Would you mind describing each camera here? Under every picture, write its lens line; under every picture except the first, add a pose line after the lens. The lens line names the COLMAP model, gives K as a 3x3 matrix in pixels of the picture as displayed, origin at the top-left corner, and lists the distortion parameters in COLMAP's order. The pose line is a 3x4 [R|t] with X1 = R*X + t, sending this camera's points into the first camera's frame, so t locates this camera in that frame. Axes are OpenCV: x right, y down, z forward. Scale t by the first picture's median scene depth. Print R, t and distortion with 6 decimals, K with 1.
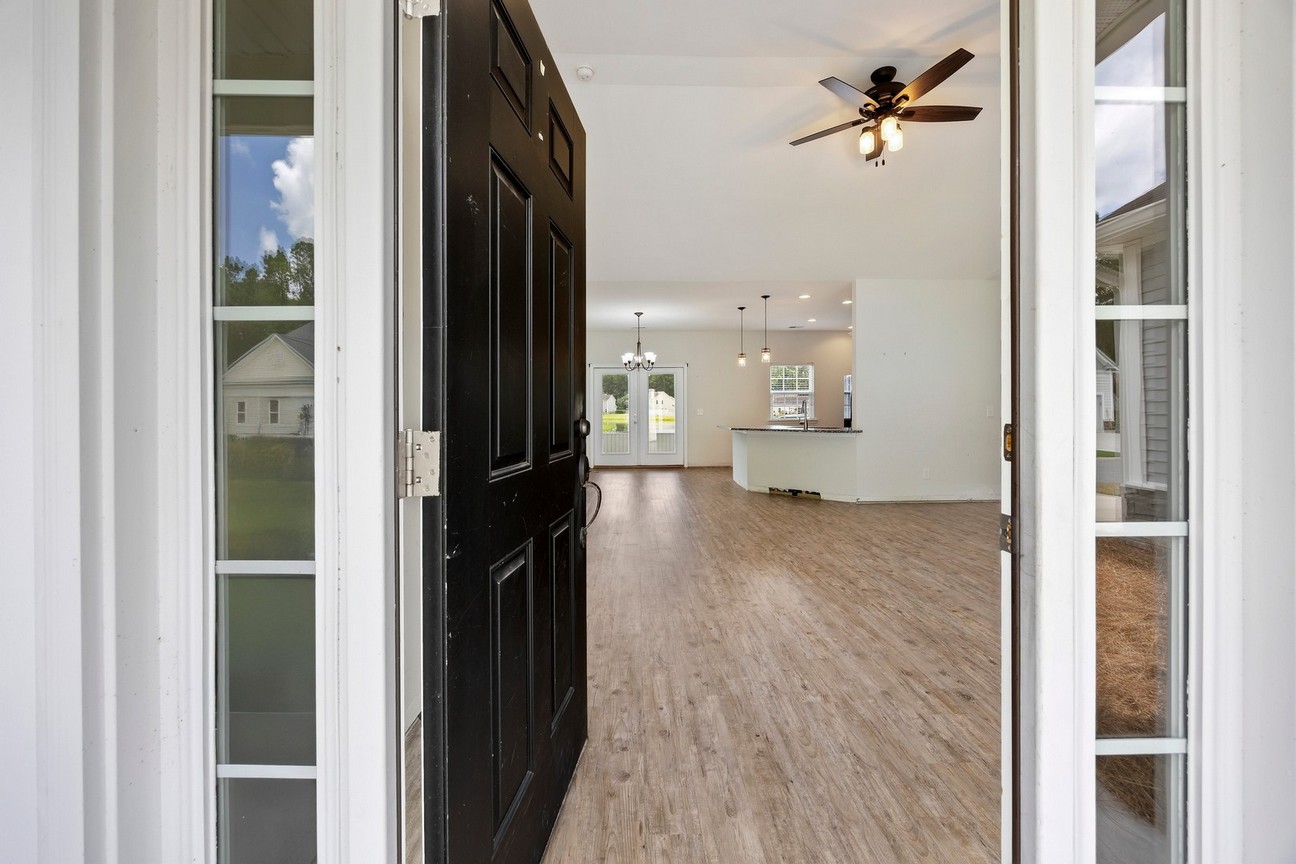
lens RADIAL K [[503.4, 0, 651.9], [0, 503.4, 413.9], [0, 0, 1]] dist [-0.001972, 0.000017]
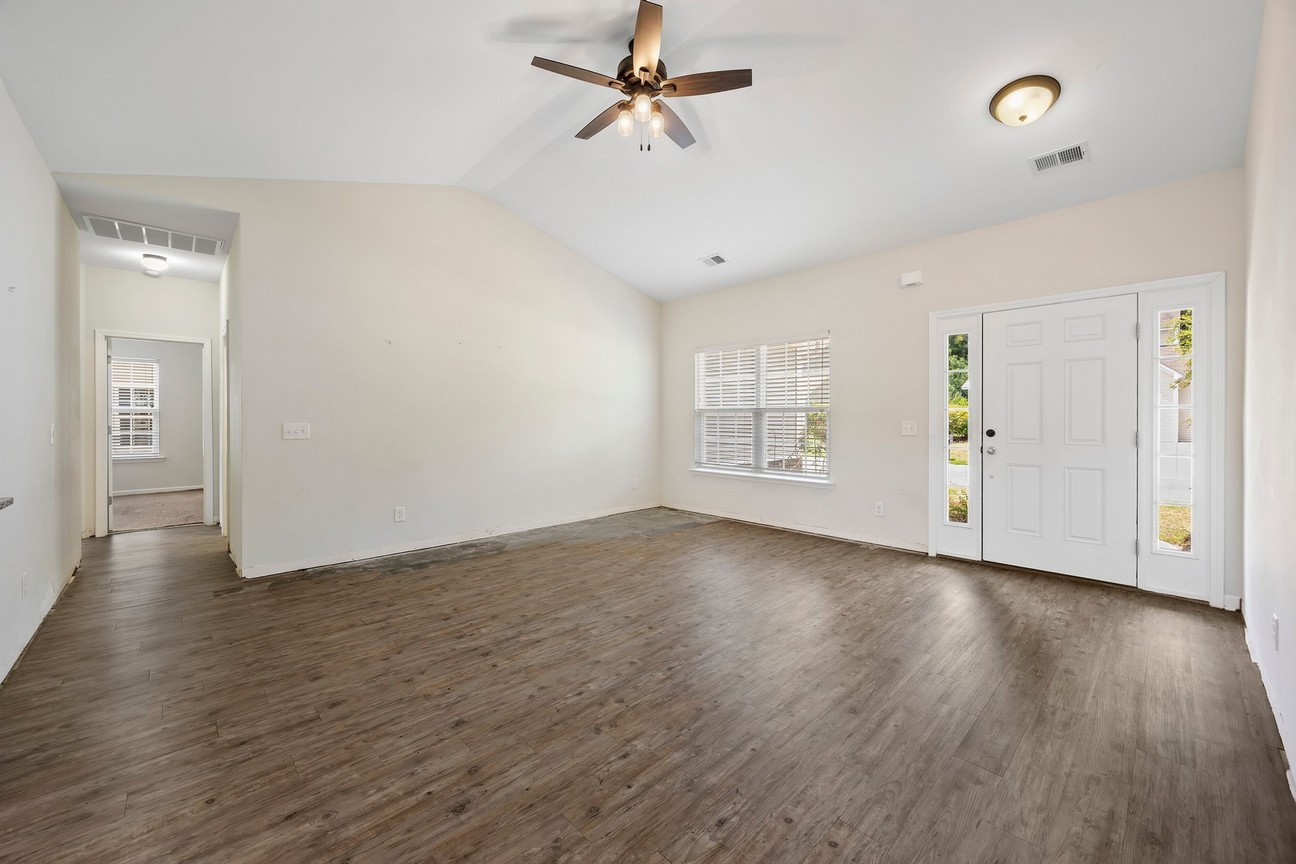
lens RADIAL K [[497.9, 0, 656.4], [0, 497.9, 415.0], [0, 0, 1]] dist [0.000854, -0.000037]
pose [[-0.667994, 0.007104, 0.744133, -0.302041], [0.008169, 0.999964, -0.002213, -0.049838], [-0.744122, 0.004600, -0.668028, 2.302161]]
